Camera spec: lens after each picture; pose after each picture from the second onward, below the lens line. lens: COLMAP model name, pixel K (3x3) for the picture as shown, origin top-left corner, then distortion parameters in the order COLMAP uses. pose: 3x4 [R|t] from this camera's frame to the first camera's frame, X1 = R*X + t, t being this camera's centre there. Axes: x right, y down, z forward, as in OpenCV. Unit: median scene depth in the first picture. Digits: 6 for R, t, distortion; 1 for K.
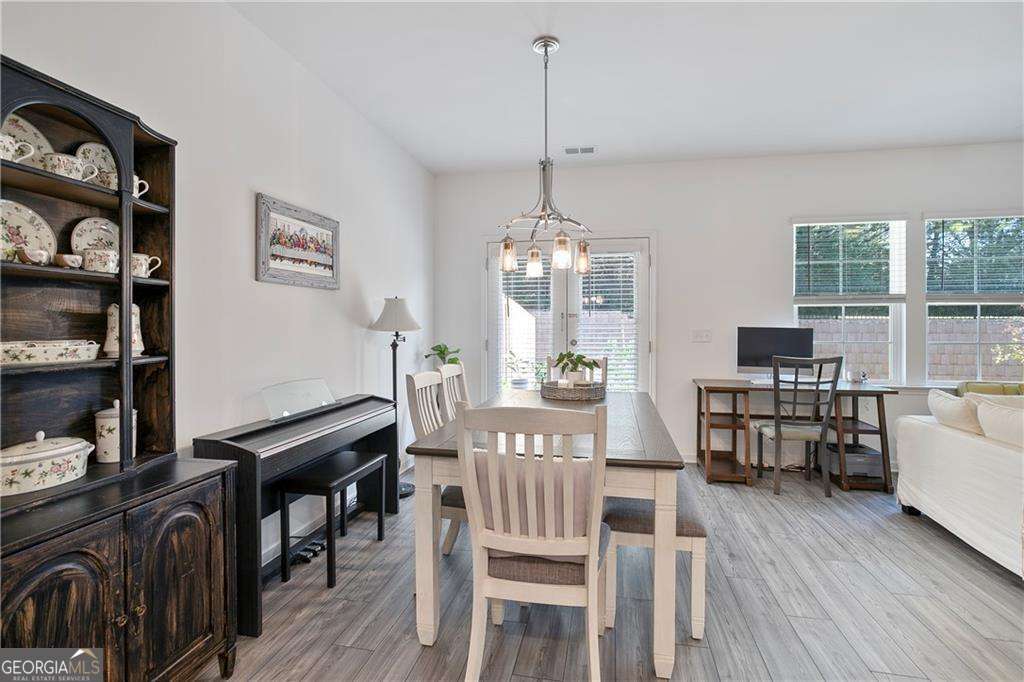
lens RADIAL K [[496.4, 0, 509.5], [0, 496.4, 331.5], [0, 0, 1]] dist [-0.051698, 0.029824]
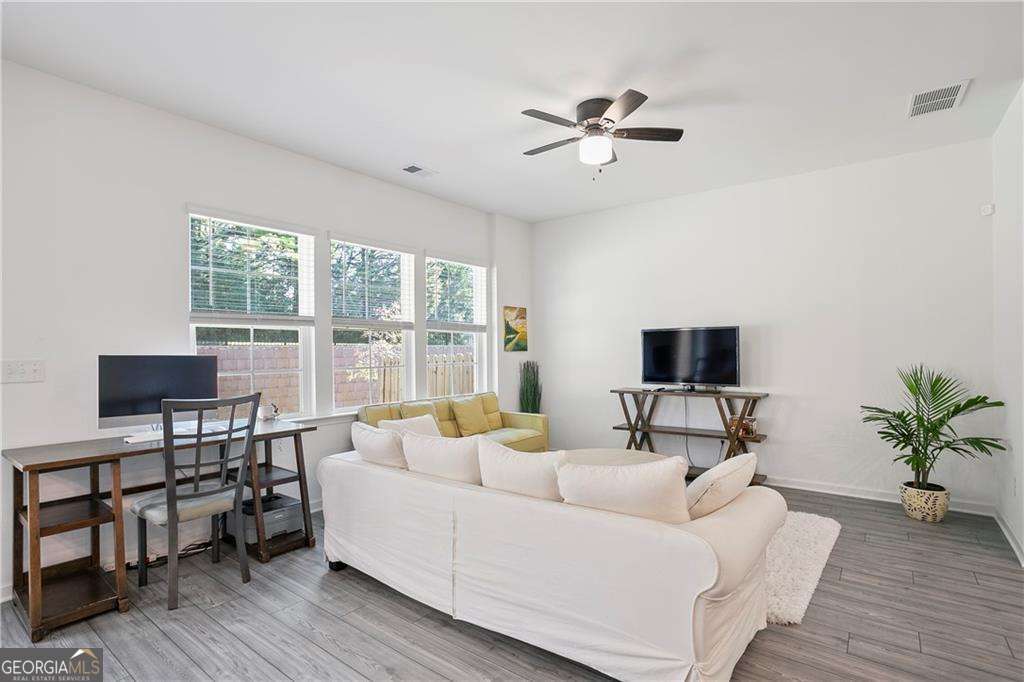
lens RADIAL K [[504.7, 0, 506.3], [0, 504.7, 349.2], [0, 0, 1]] dist [-0.041221, 0.034182]
pose [[0.441658, -0.003063, 0.897178, 0.141353], [0.017326, 0.999837, -0.005116, -0.005342], [-0.897016, 0.017804, 0.441639, 0.289375]]
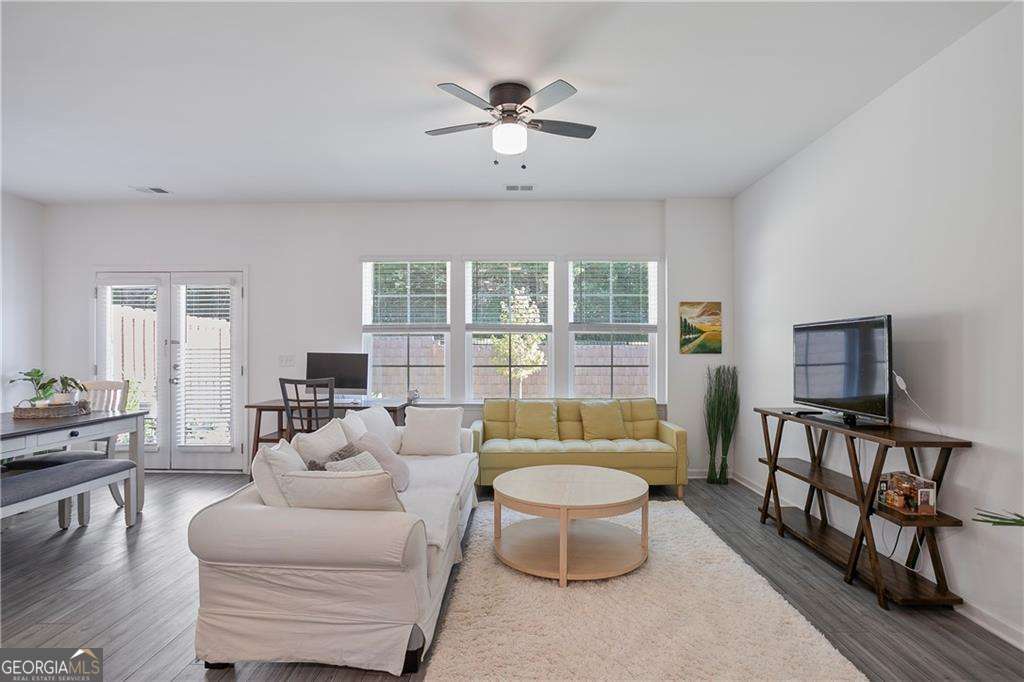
lens RADIAL K [[504.7, 0, 506.3], [0, 504.7, 349.2], [0, 0, 1]] dist [-0.041221, 0.034182]
pose [[0.982649, 0.001478, 0.185471, 0.814140], [0.000797, 0.999925, -0.012191, -0.003005], [-0.185475, 0.012127, 0.982574, -0.256514]]
